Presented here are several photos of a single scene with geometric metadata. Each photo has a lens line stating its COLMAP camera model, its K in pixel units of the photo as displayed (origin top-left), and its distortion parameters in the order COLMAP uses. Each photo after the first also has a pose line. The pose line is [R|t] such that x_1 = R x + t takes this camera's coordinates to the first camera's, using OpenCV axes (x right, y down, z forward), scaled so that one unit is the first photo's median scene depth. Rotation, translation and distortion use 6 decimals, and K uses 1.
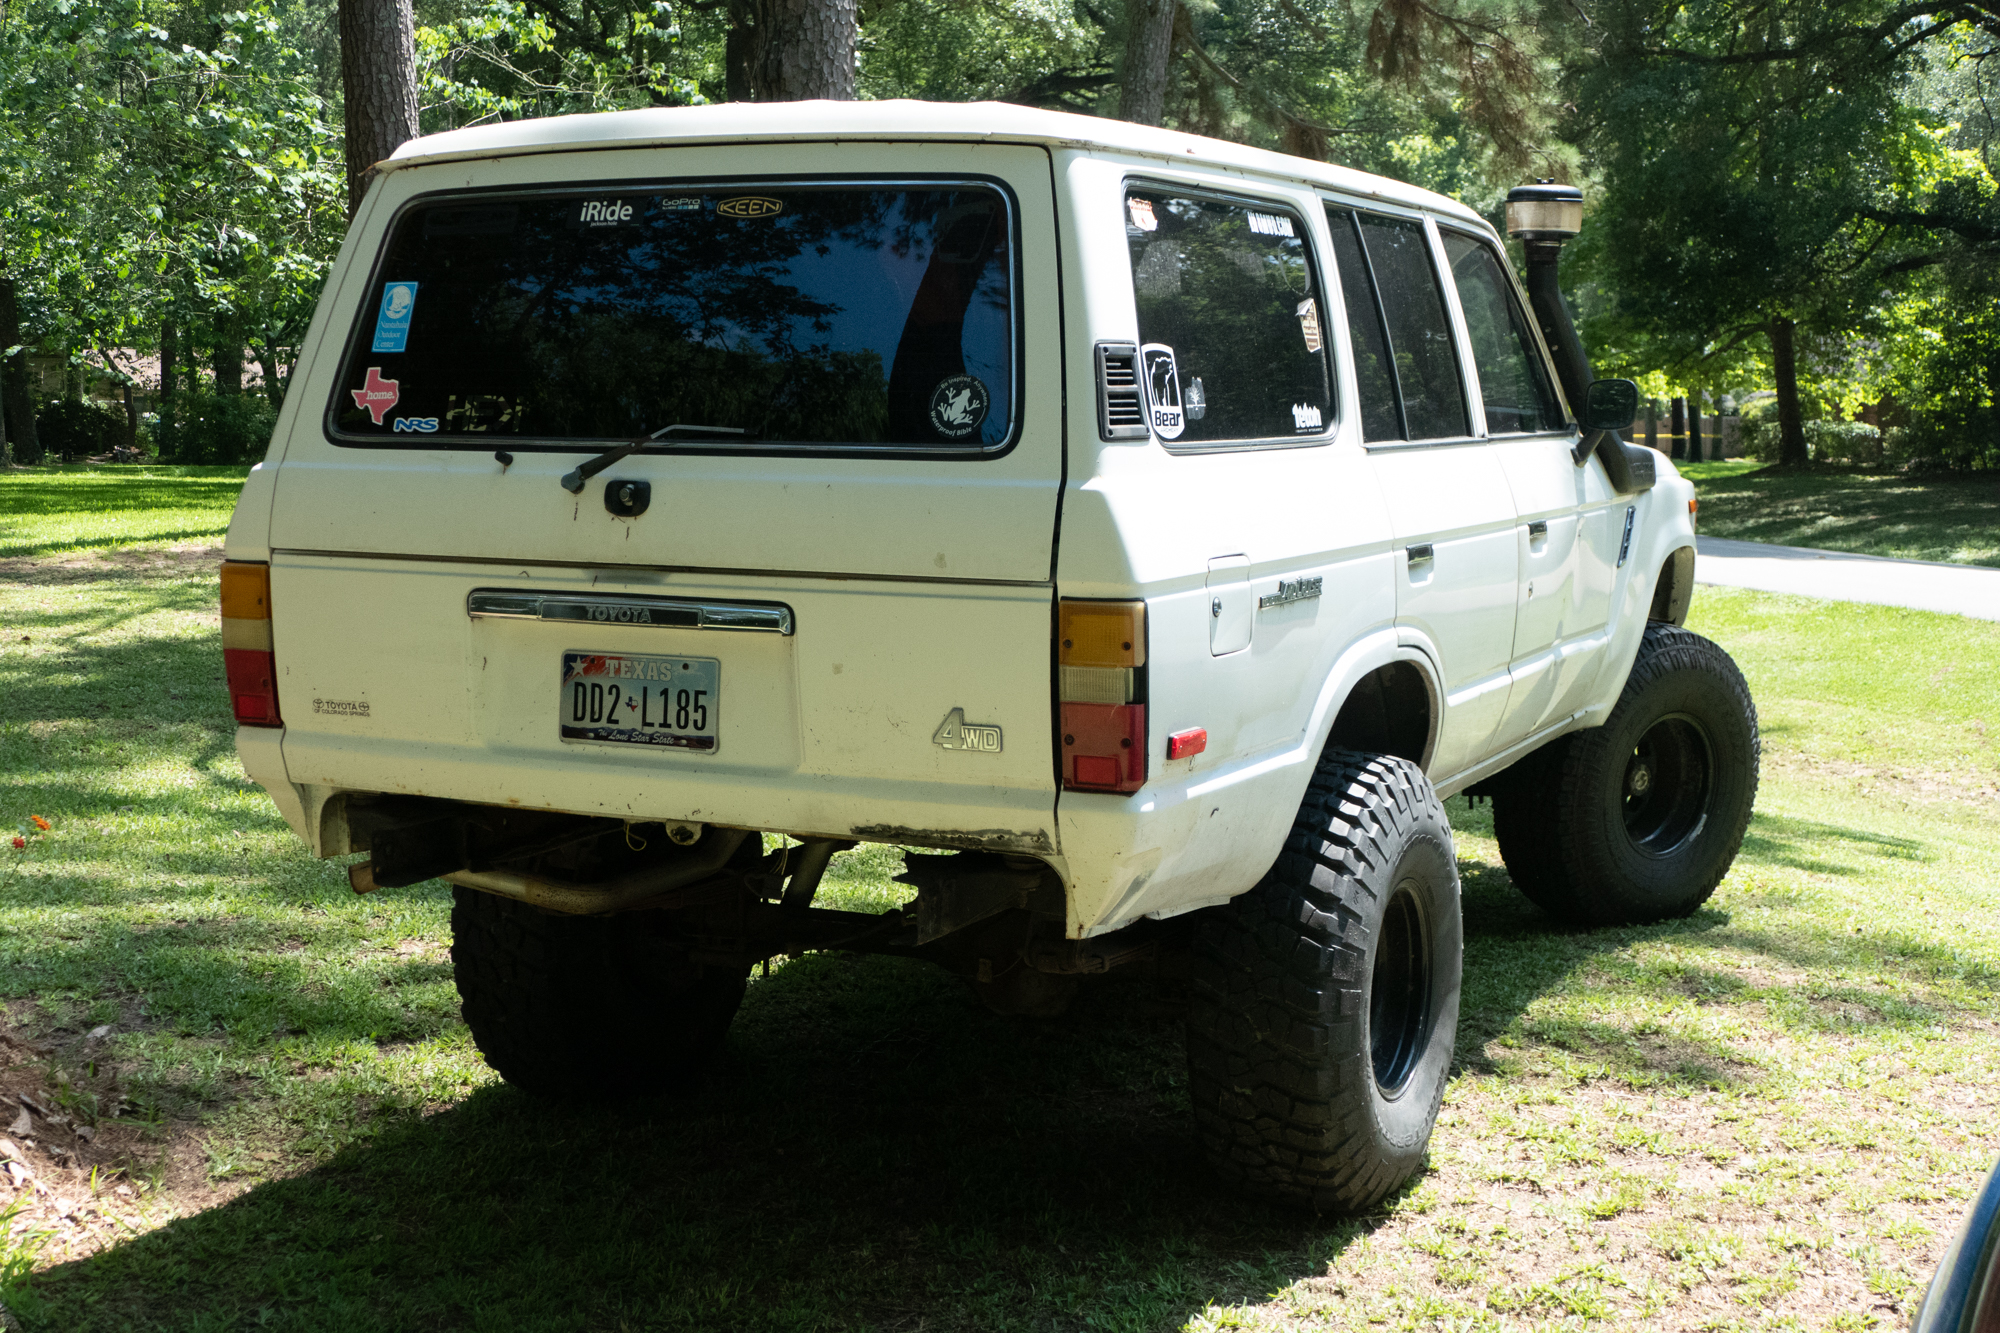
lens RADIAL K [[2717.0, 0, 995.5], [0, 2717.0, 664.8], [0, 0, 1]] dist [0.032381, 0.000000]
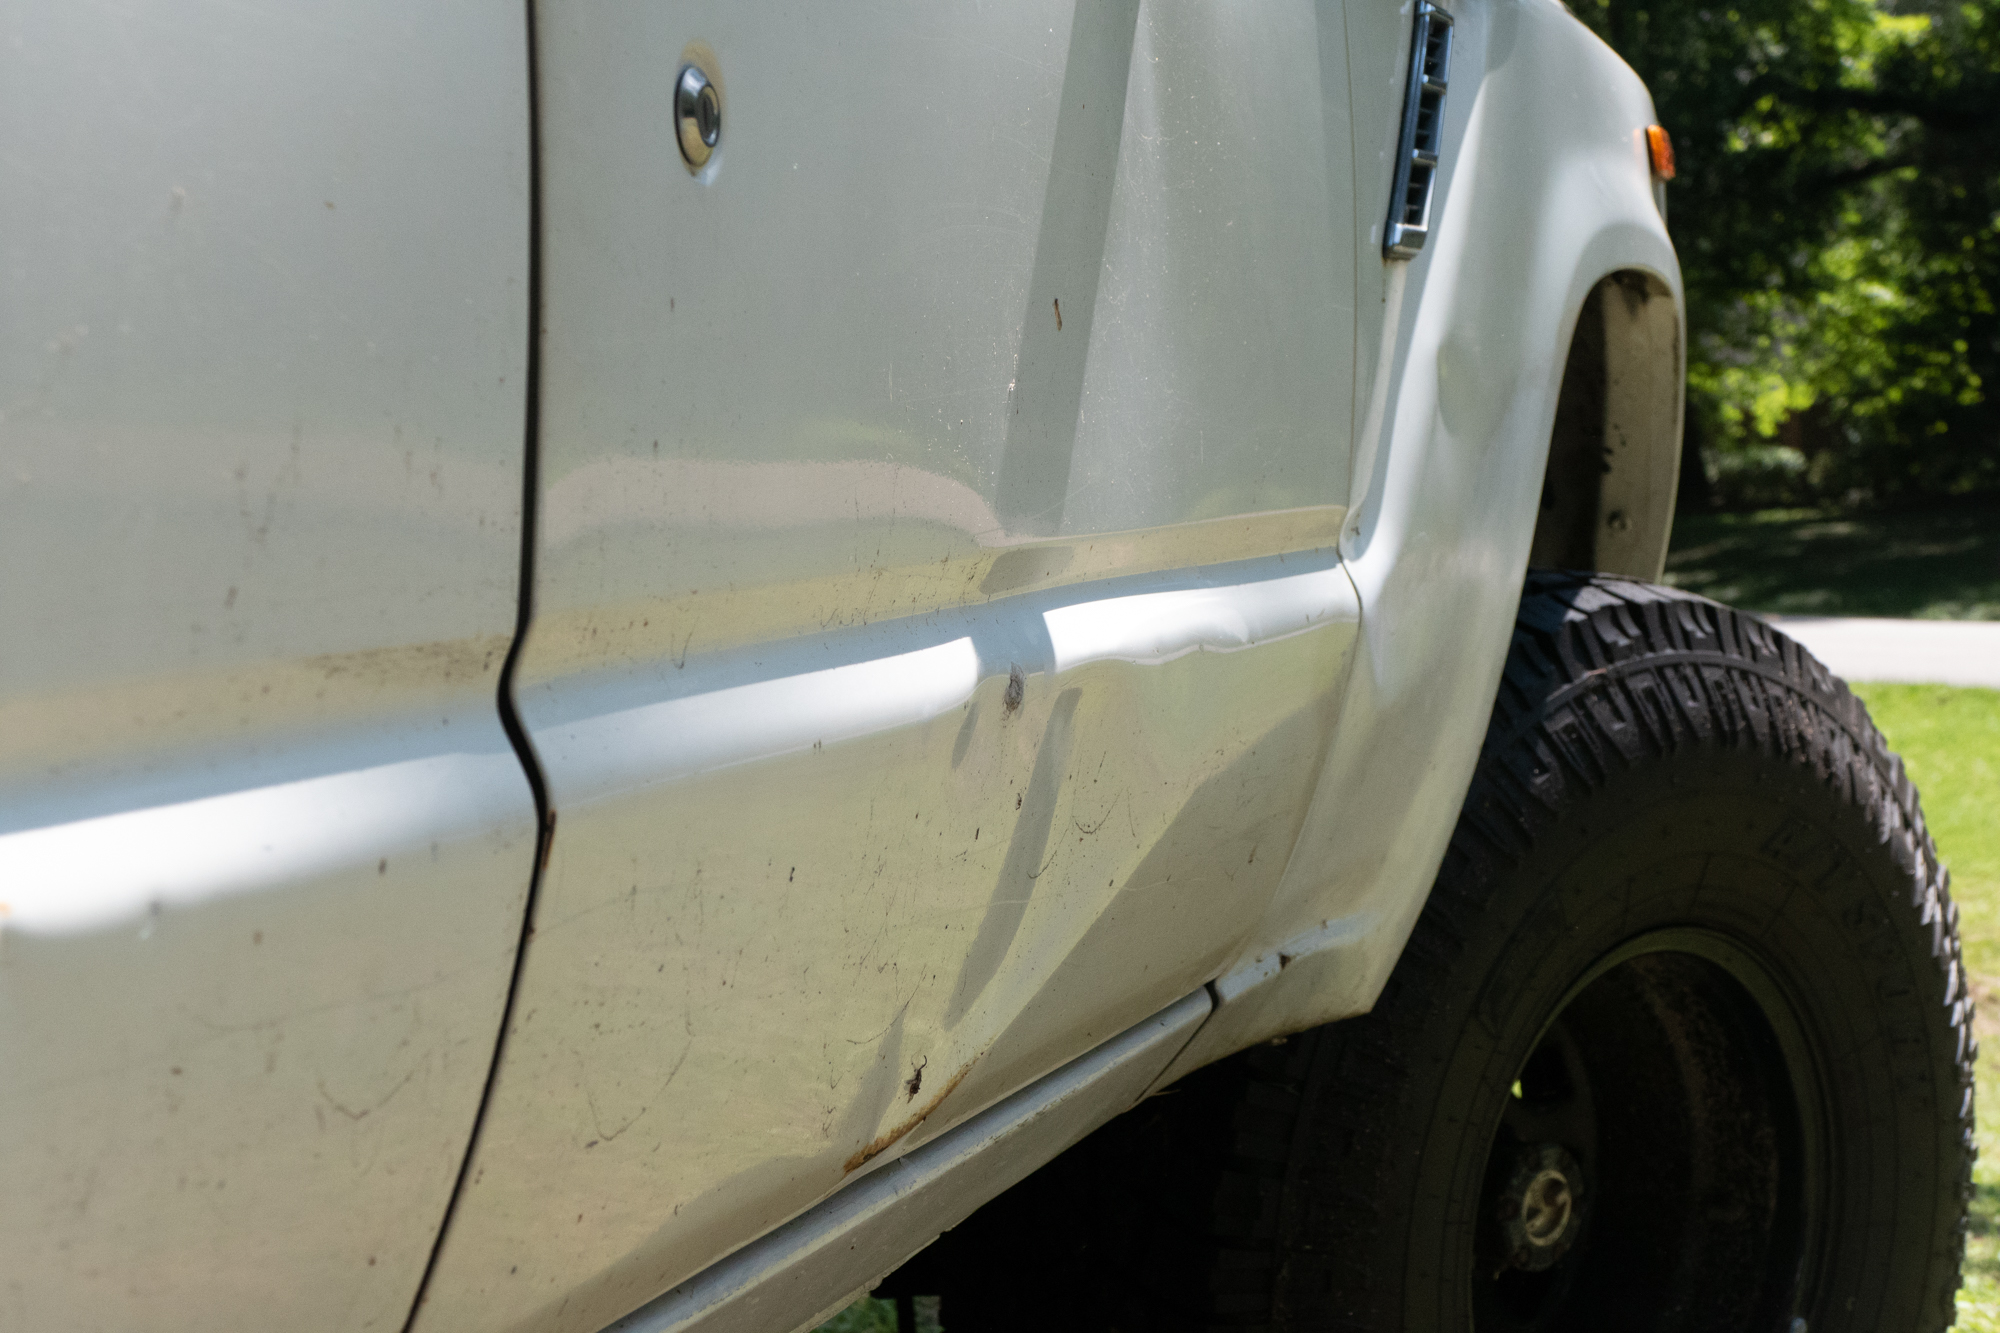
lens RADIAL K [[3983.0, 0, 1000.3], [0, 3983.0, 666.2], [0, 0, 1]] dist [-0.099393, 0.000000]
pose [[0.992048, -0.052777, 0.114259, 0.164084], [0.058484, 0.997173, -0.047184, 0.008166], [-0.111446, 0.053491, 0.992330, 0.708481]]
